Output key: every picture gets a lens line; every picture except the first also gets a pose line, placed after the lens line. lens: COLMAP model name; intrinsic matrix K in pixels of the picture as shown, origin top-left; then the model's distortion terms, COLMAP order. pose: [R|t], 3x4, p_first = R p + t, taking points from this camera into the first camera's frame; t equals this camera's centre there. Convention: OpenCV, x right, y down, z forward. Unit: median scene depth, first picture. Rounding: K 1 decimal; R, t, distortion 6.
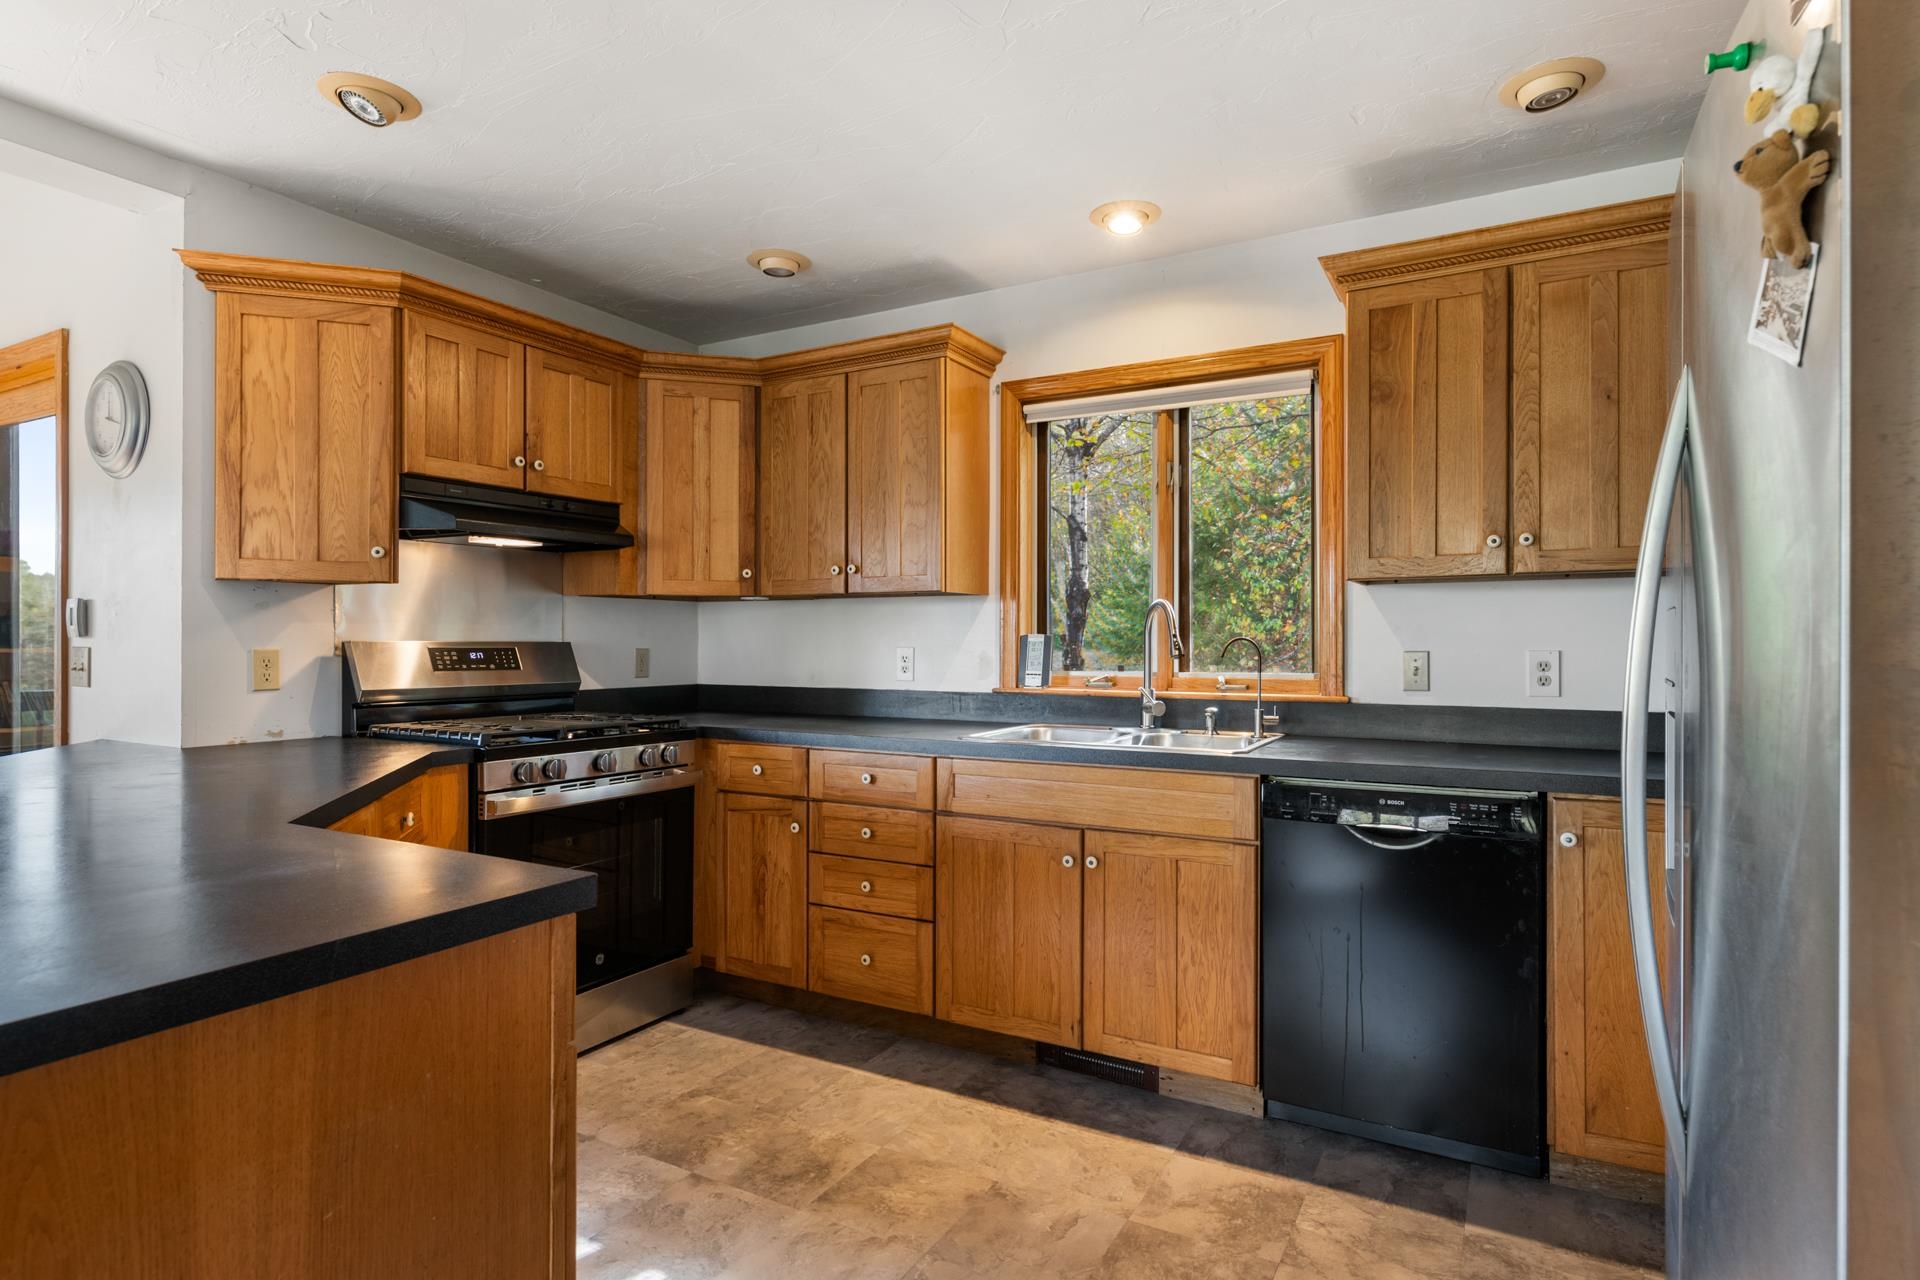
lens RADIAL K [[1004.0, 0, 955.3], [0, 1004.0, 645.5], [0, 0, 1]] dist [0.011592, -0.004724]
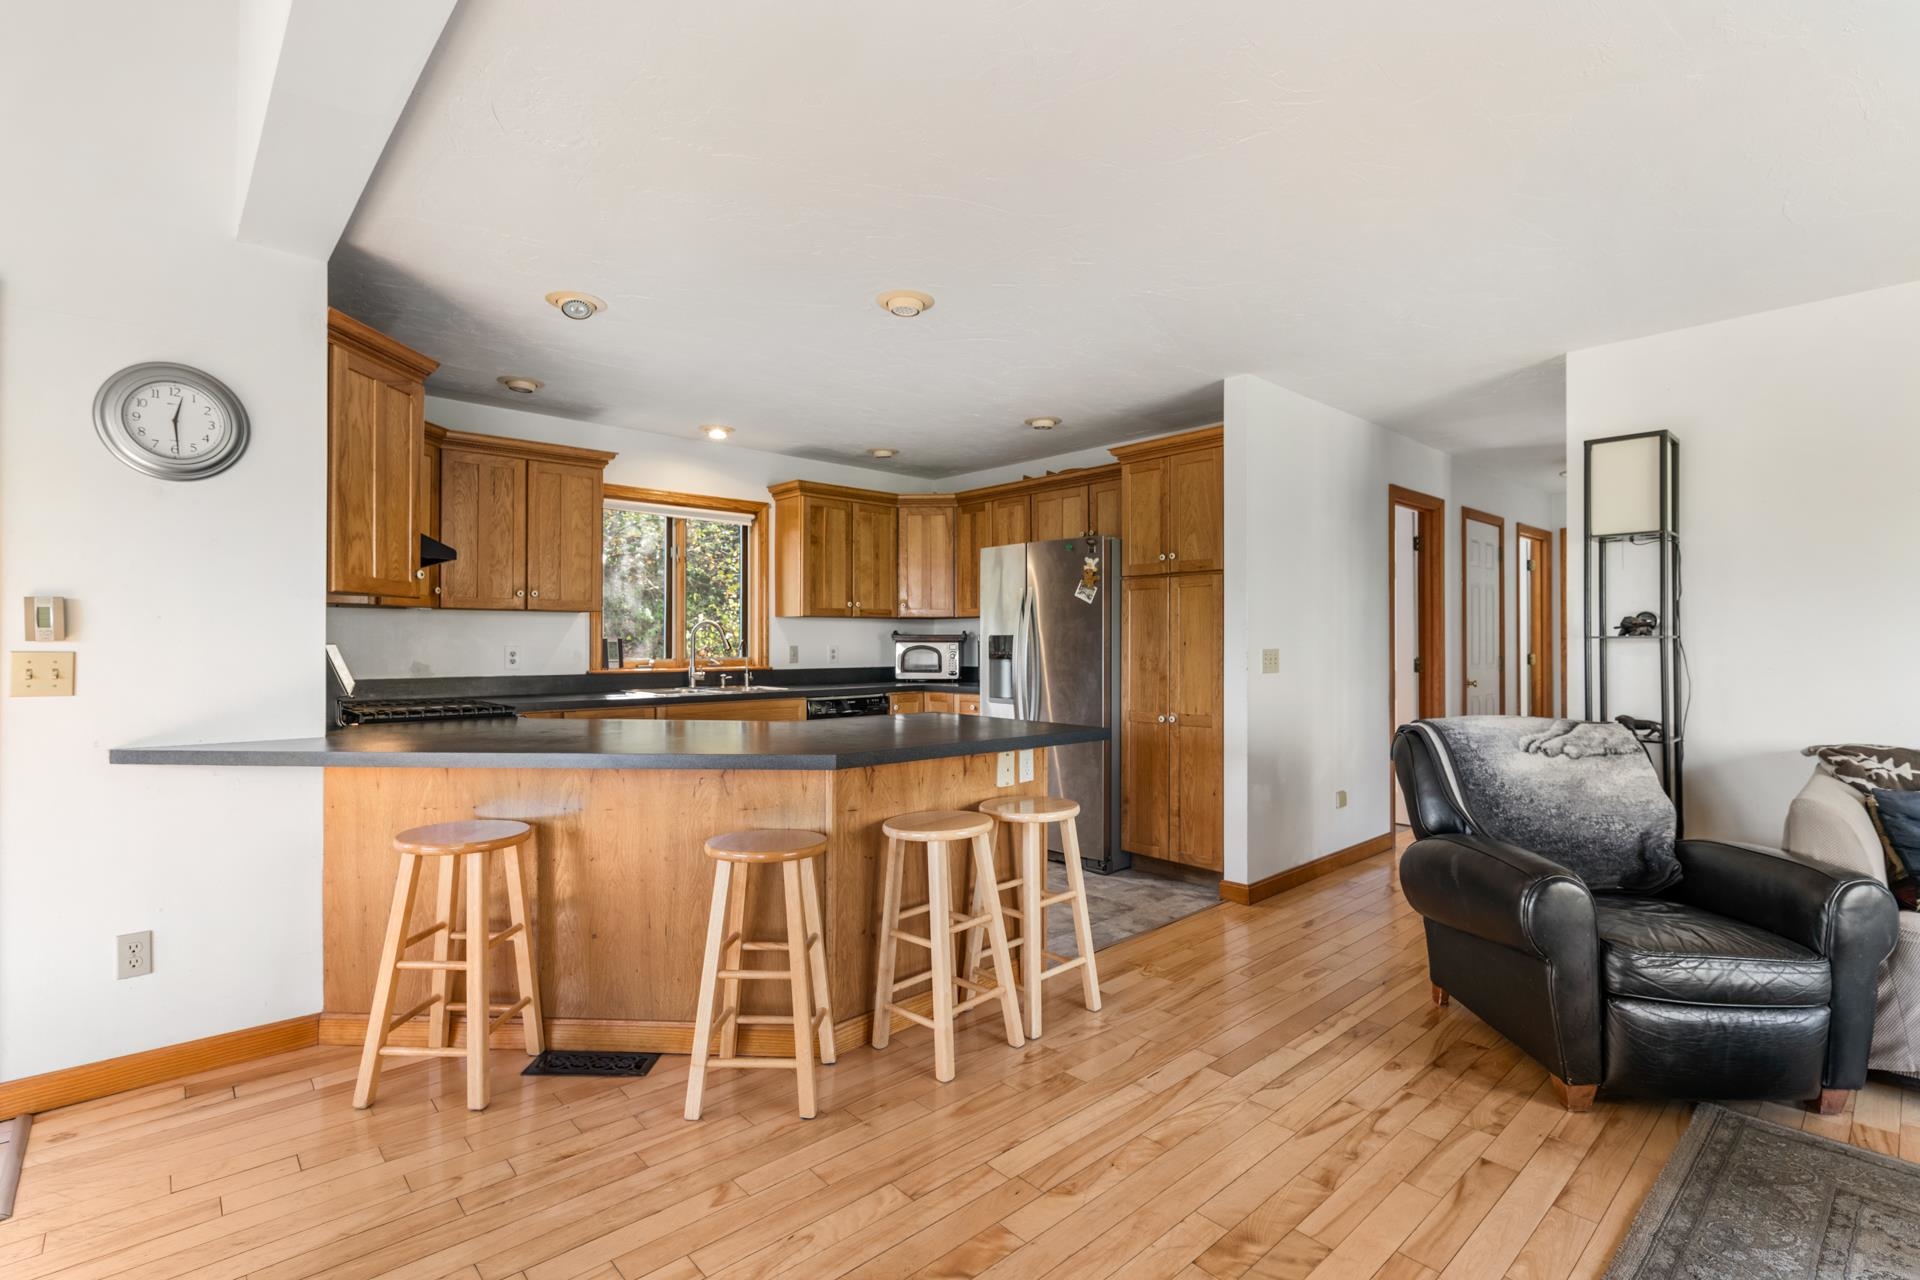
lens RADIAL K [[885.1, 0, 971.6], [0, 885.1, 633.3], [0, 0, 1]] dist [0.003164, -0.002276]
pose [[0.304297, 0.007596, 0.952547, -1.217164], [0.004179, 0.999948, -0.009309, -0.002977], [-0.952568, 0.006813, 0.304250, -0.012460]]
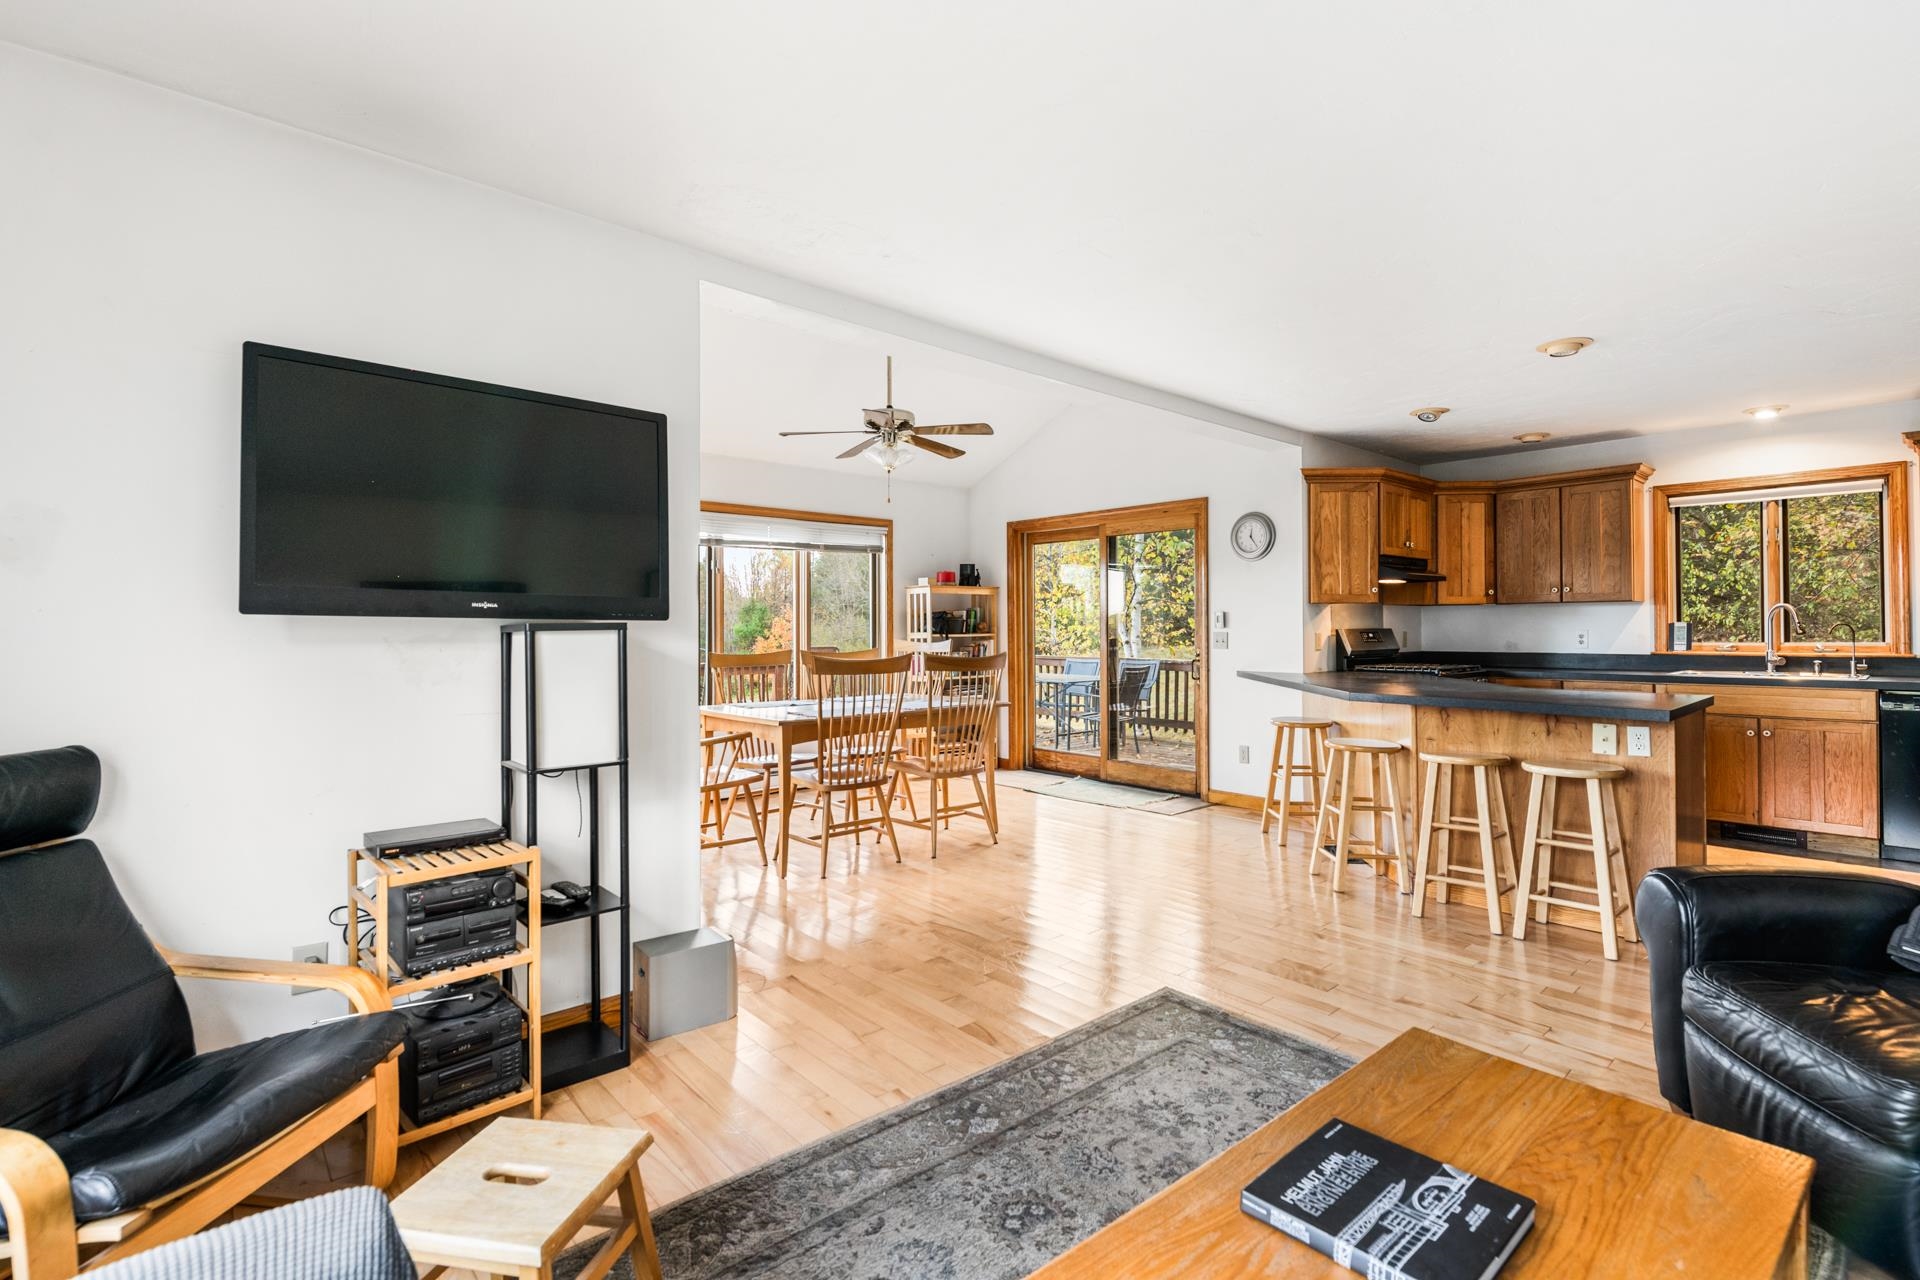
lens RADIAL K [[885.1, 0, 961.9], [0, 885.1, 623.3], [0, 0, 1]] dist [0.003164, -0.002276]
pose [[0.946836, -0.008953, -0.321592, -0.691679], [0.005880, 0.999927, -0.010526, -0.000322], [0.321663, 0.008076, 0.946820, -1.031768]]
